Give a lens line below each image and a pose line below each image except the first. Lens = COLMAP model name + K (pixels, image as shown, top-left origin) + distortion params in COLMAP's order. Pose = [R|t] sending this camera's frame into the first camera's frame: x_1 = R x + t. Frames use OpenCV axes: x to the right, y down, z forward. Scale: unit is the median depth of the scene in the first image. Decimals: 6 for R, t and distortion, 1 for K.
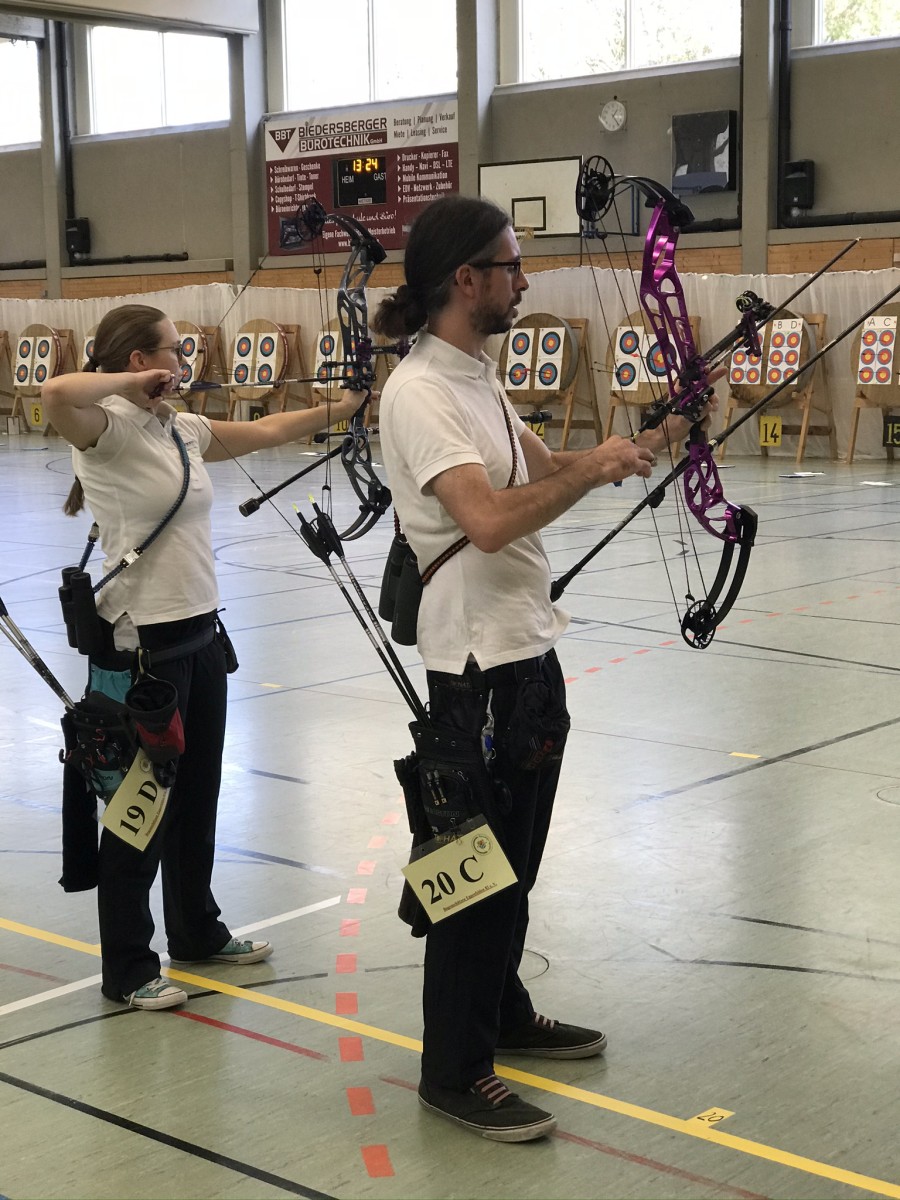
lens RADIAL K [[1946.2, 0, 447.1], [0, 1946.2, 554.8], [0, 0, 1]] dist [0.065444, 0.159654]
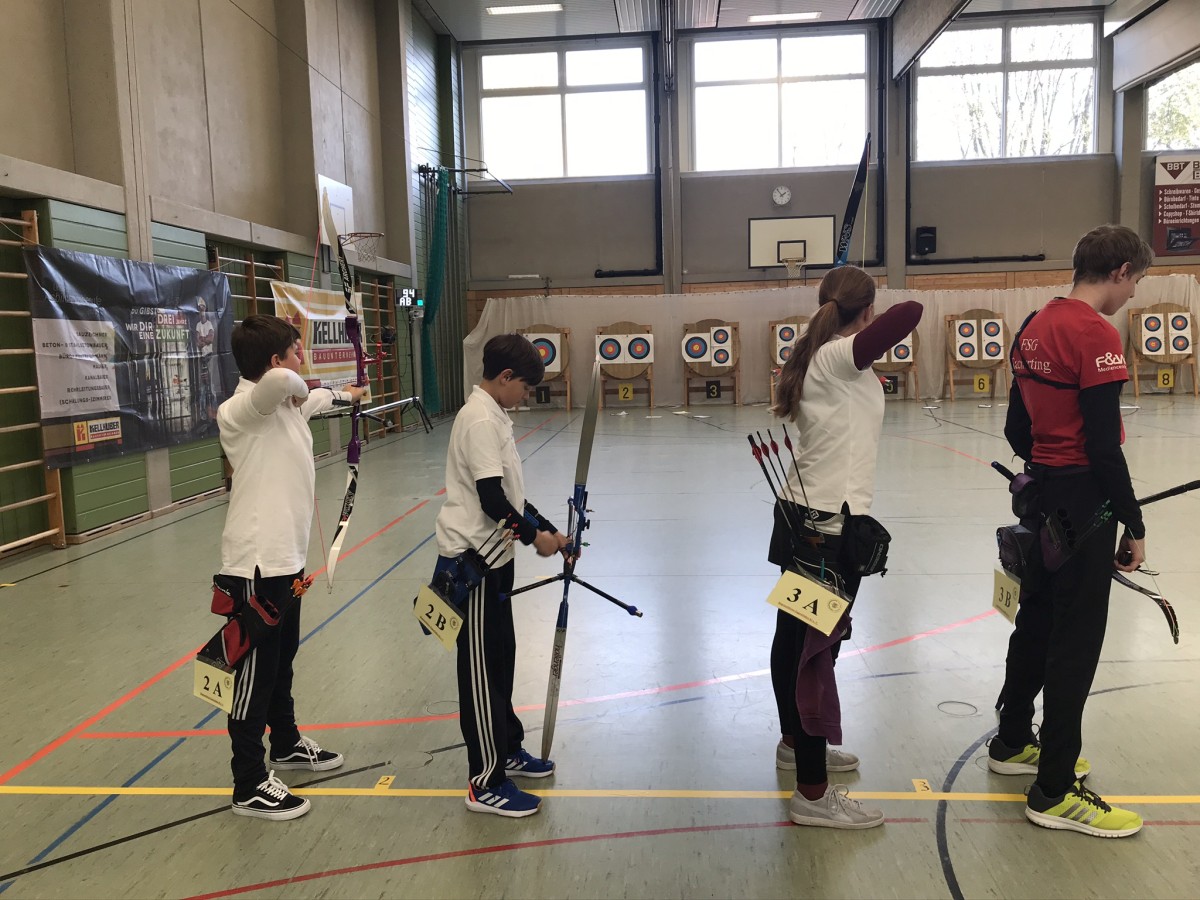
lens RADIAL K [[977.5, 0, 598.5], [0, 977.5, 443.1], [0, 0, 1]] dist [0.054926, -0.073820]
pose [[0.803171, -0.073946, 0.591142, -0.823597], [0.084269, 0.996391, 0.010145, -0.065573], [-0.589759, 0.041667, 0.806504, 0.697691]]
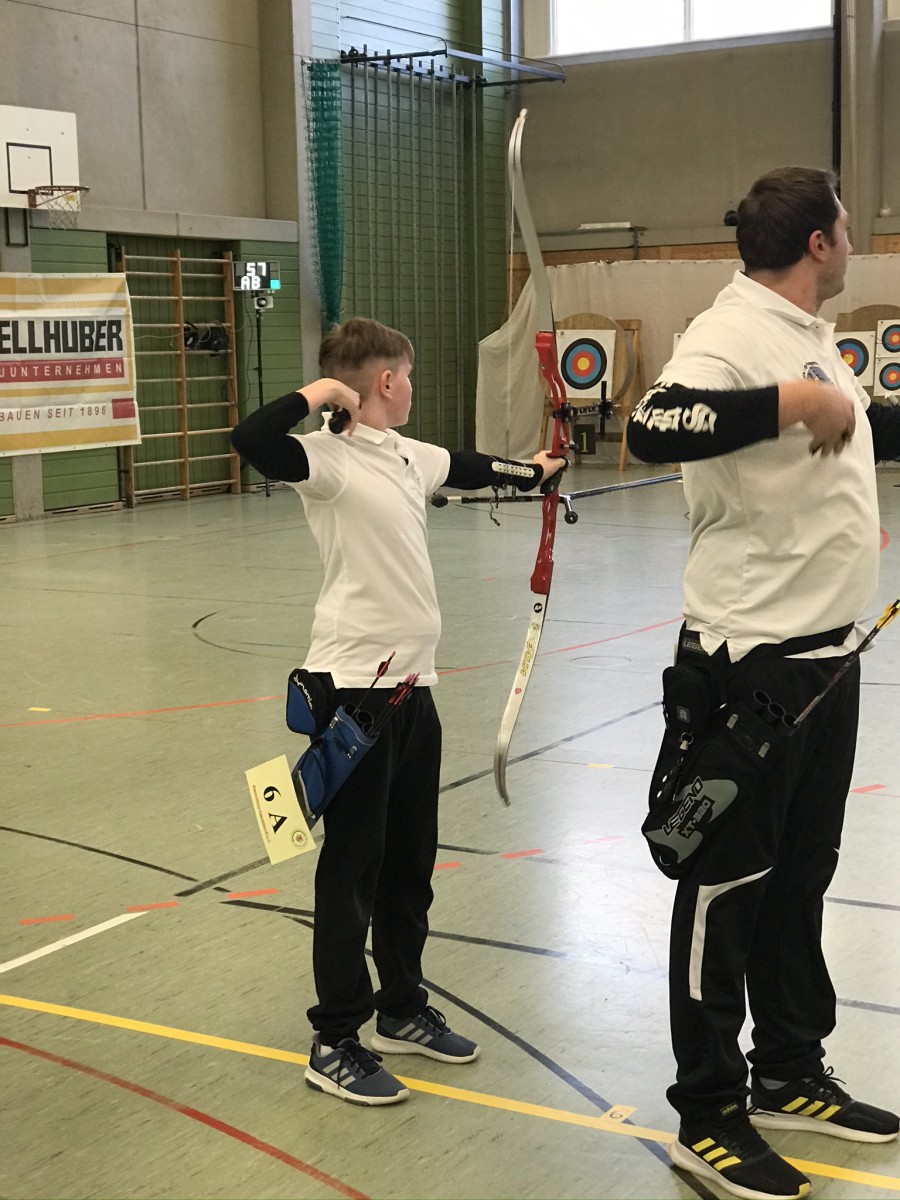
lens RADIAL K [[1941.6, 0, 450.0], [0, 1941.6, 600.0], [0, 0, 1]] dist [-0.006882, 0.188216]
pose [[0.985609, -0.032690, 0.165852, -0.628729], [0.029683, 0.999347, 0.020581, -0.050094], [-0.166416, -0.015362, 0.985936, 0.526274]]
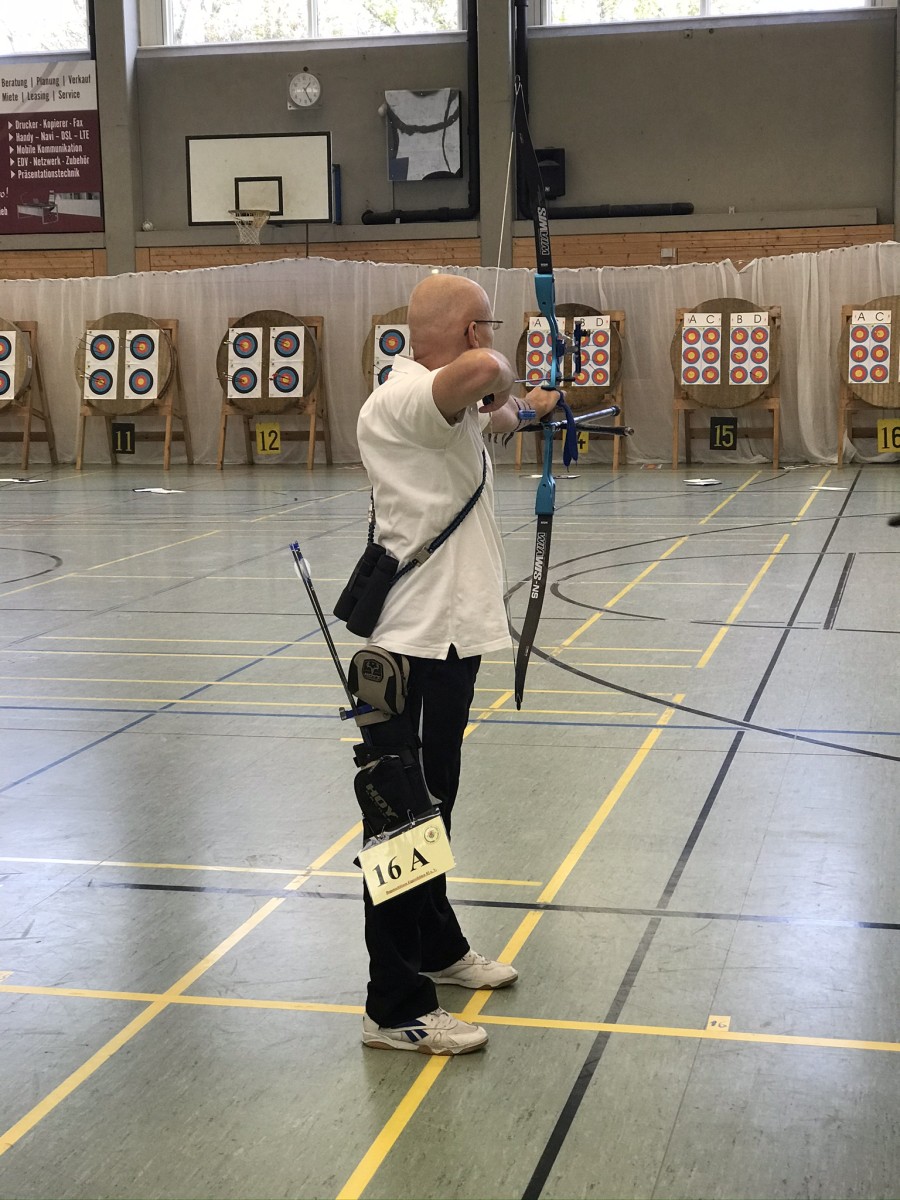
lens RADIAL K [[1837.9, 0, 450.0], [0, 1837.9, 600.0], [0, 0, 1]] dist [0.023927, 0.000546]
pose [[0.877943, -0.069733, 0.473660, -0.238090], [0.057449, 0.997532, 0.040376, -0.019059], [-0.475307, -0.008236, 0.879782, 0.197969]]
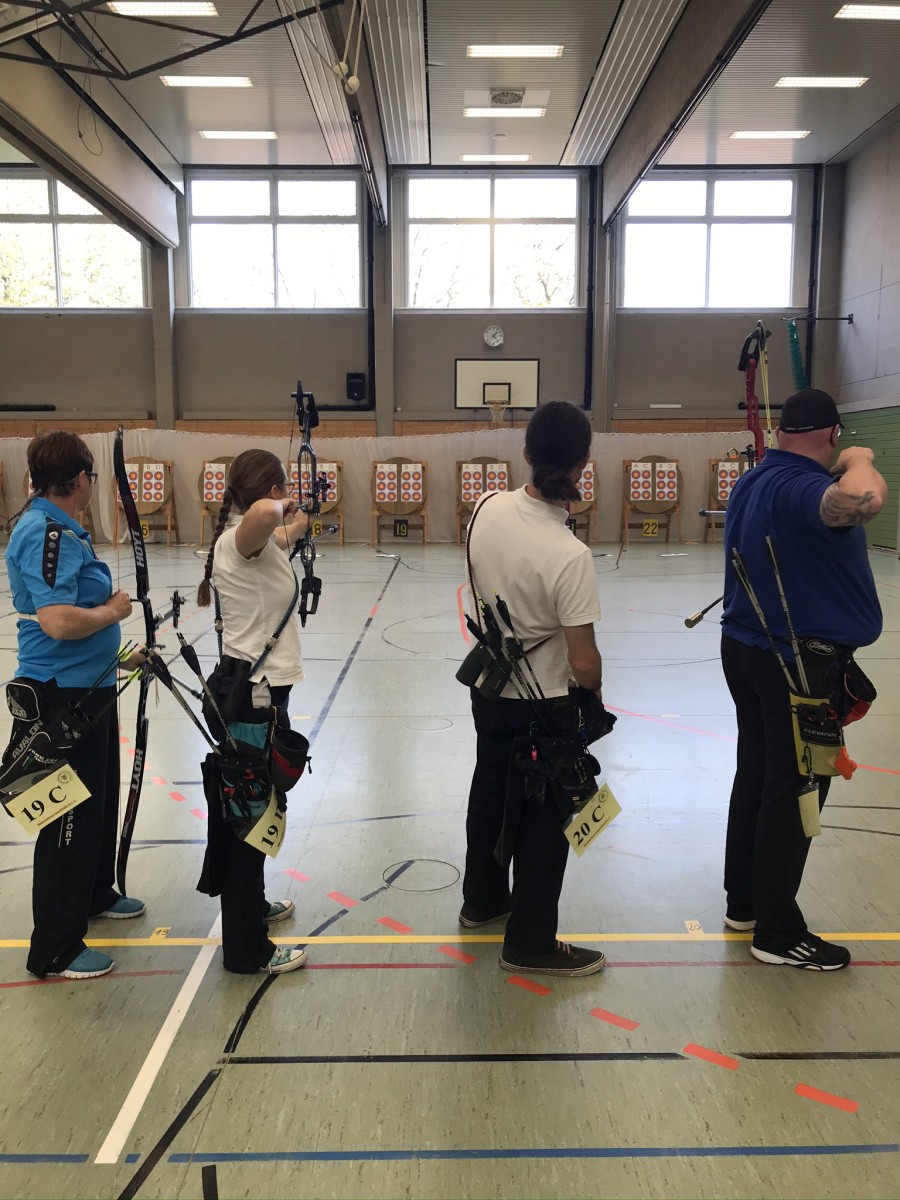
lens RADIAL K [[977.5, 0, 446.6], [0, 977.5, 595.0], [0, 0, 1]] dist [0.054926, -0.073820]
pose [[0.752222, -0.071041, 0.655069, -0.790273], [0.065511, 0.997308, 0.032929, -0.063465], [-0.655645, 0.018145, 0.754851, 0.671068]]
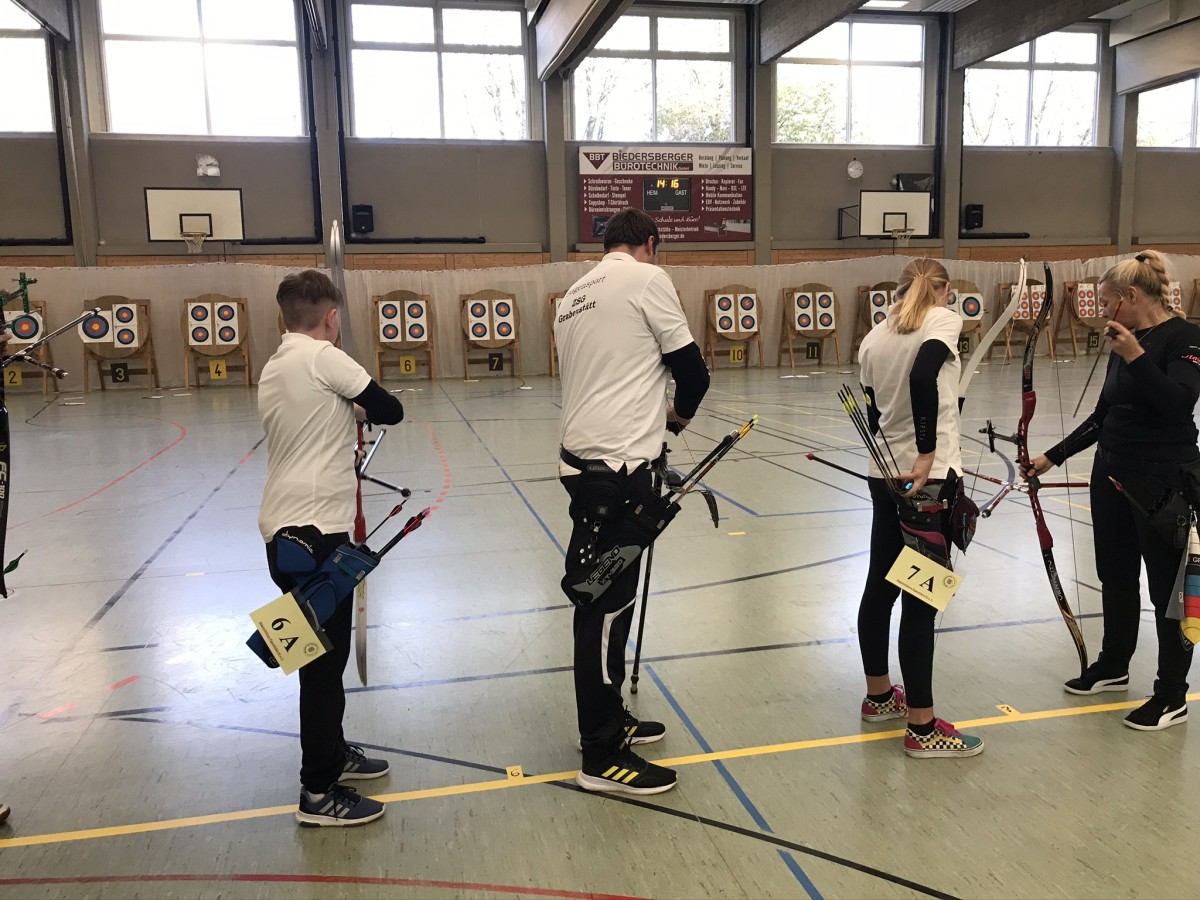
lens RADIAL K [[977.5, 0, 598.5], [0, 977.5, 443.1], [0, 0, 1]] dist [0.054926, -0.073820]
pose [[0.602141, -0.112219, 0.790464, -0.672820], [0.100283, 0.992862, 0.064562, -0.054870], [-0.792066, 0.040395, 0.609097, 0.577089]]
